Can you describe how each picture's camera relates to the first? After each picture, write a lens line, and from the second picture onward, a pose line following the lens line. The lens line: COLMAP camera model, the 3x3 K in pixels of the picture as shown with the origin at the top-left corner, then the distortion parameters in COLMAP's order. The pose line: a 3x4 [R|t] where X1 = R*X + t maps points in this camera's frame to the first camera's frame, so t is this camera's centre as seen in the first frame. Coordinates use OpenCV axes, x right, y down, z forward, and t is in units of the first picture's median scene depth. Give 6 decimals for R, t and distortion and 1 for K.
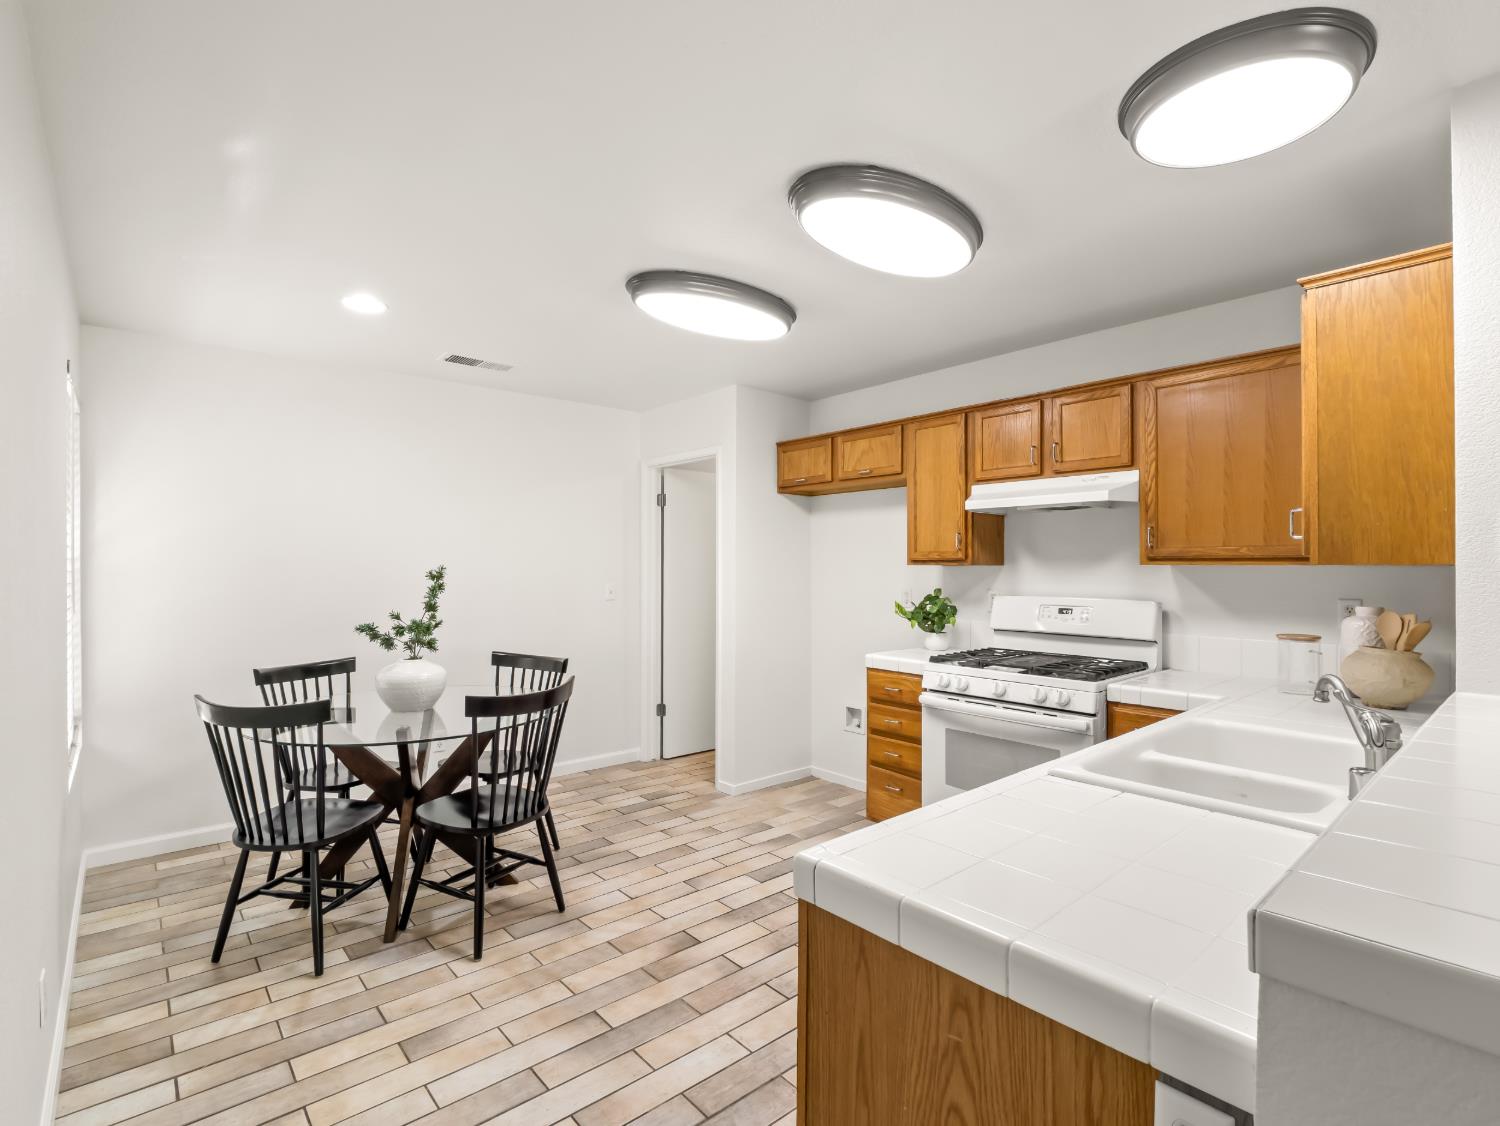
lens RADIAL K [[724.4, 0, 750.3], [0, 724.4, 566.3], [0, 0, 1]] dist [-0.011861, -0.000904]
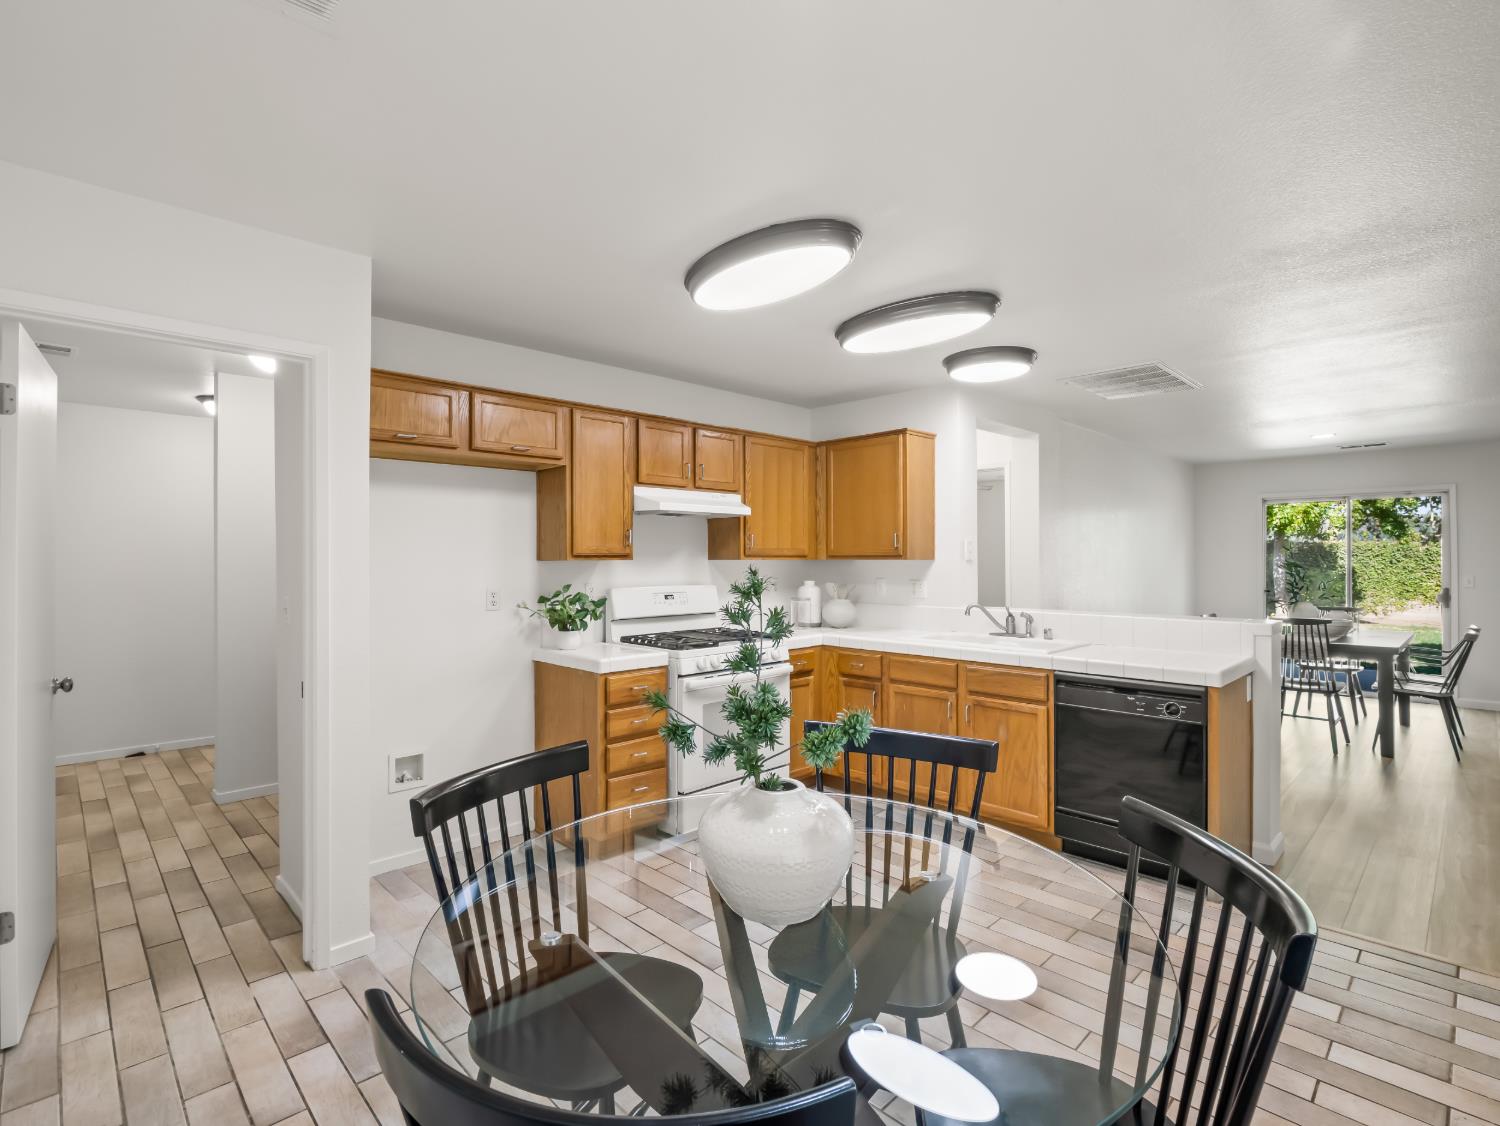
lens RADIAL K [[724.4, 0, 733.4], [0, 724.4, 554.6], [0, 0, 1]] dist [-0.011861, -0.000904]
pose [[-0.047834, 0.005809, 0.998838, -0.877461], [0.001992, 0.999982, -0.005721, -0.004096], [-0.998853, 0.001716, -0.047845, 1.026415]]
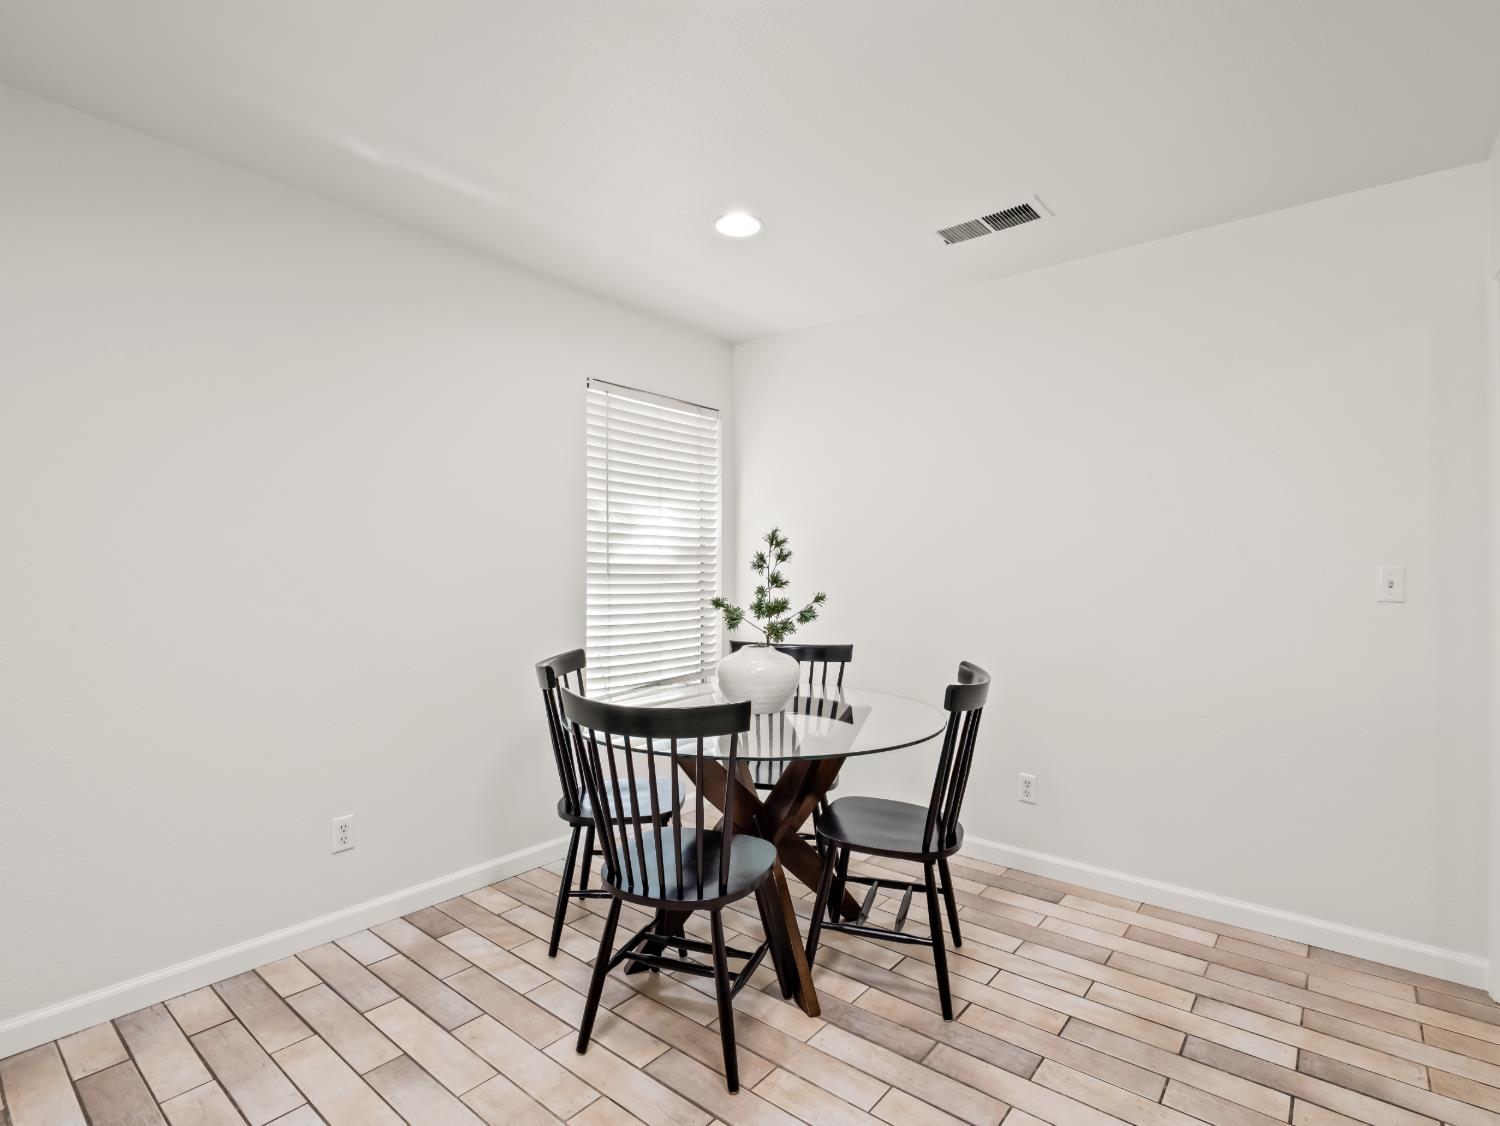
lens RADIAL K [[751.9, 0, 740.9], [0, 751.9, 555.4], [0, 0, 1]] dist [-0.011039, -0.000413]
pose [[0.166392, -0.012928, -0.985975, 0.328055], [-0.002753, 0.999904, -0.013575, 0.039623], [0.986056, 0.004973, 0.166340, 0.829877]]
